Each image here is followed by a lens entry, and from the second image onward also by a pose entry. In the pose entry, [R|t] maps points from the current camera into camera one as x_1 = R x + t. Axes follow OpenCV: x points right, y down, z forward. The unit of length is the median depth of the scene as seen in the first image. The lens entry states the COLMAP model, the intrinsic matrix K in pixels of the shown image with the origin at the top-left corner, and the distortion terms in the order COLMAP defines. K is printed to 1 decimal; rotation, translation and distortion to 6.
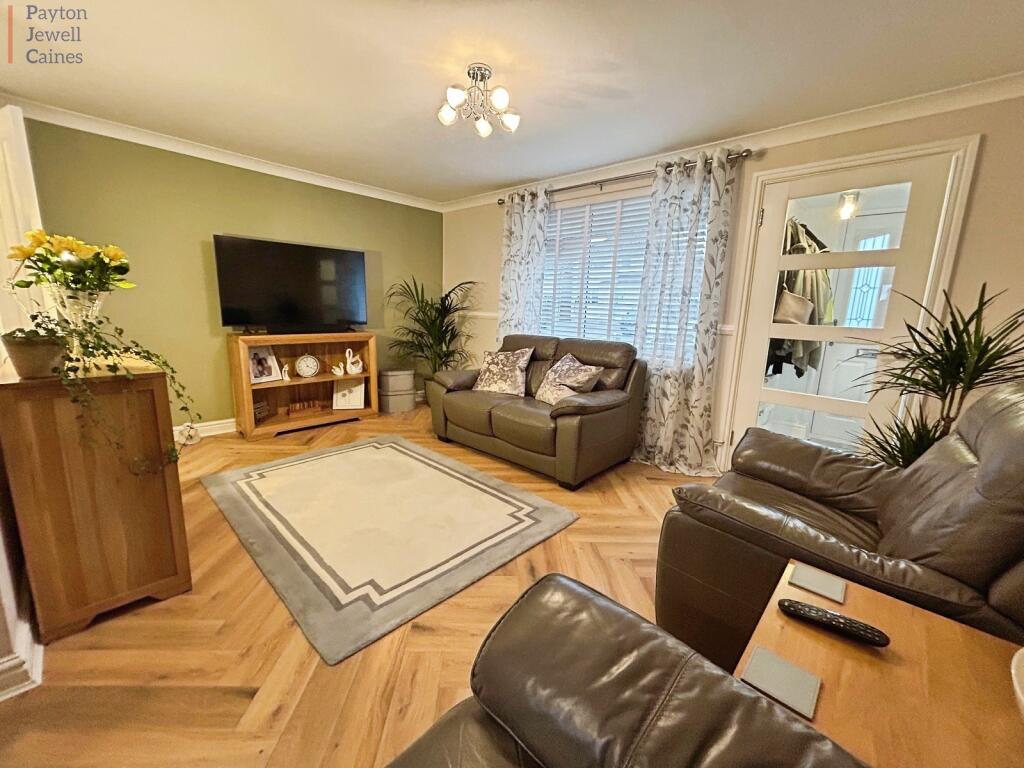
lens RADIAL K [[416.1, 0, 512.0], [0, 416.1, 384.0], [0, 0, 1]] dist [0.000531, 0.000052]
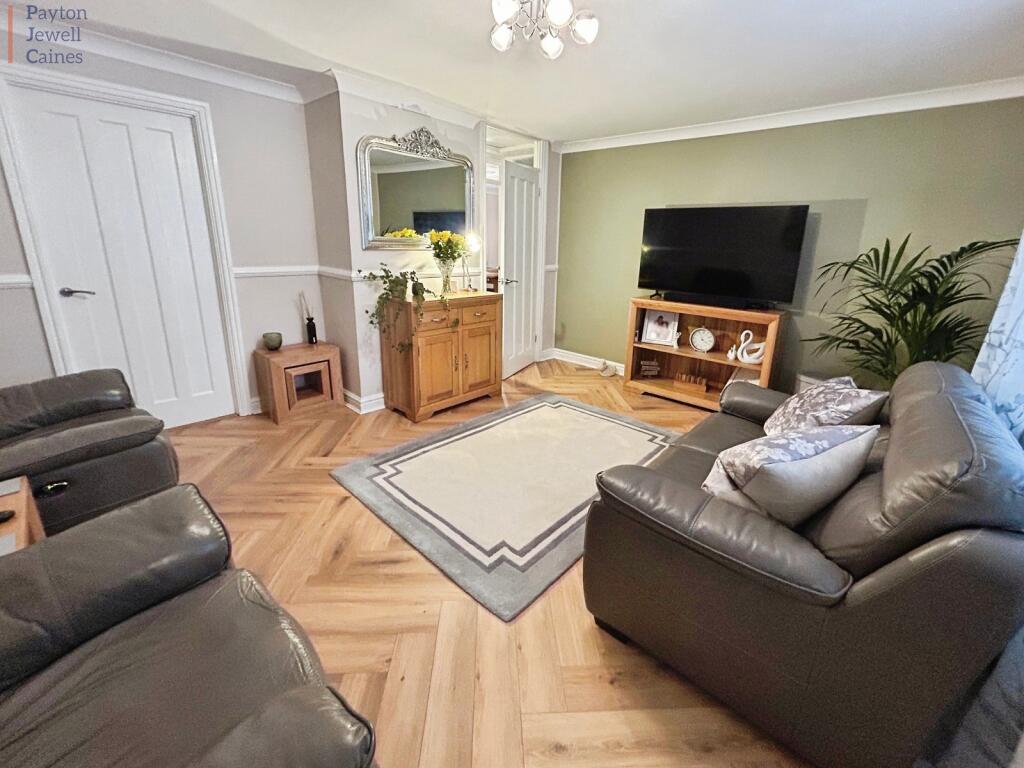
lens RADIAL K [[418.6, 0, 512.2], [0, 418.6, 360.7], [0, 0, 1]] dist [-0.001700, -0.000131]
pose [[0.018233, 0.244348, -0.969516, 0.582428], [-0.219852, 0.946924, 0.234519, -0.175676], [0.975363, 0.208874, 0.070985, 0.755850]]
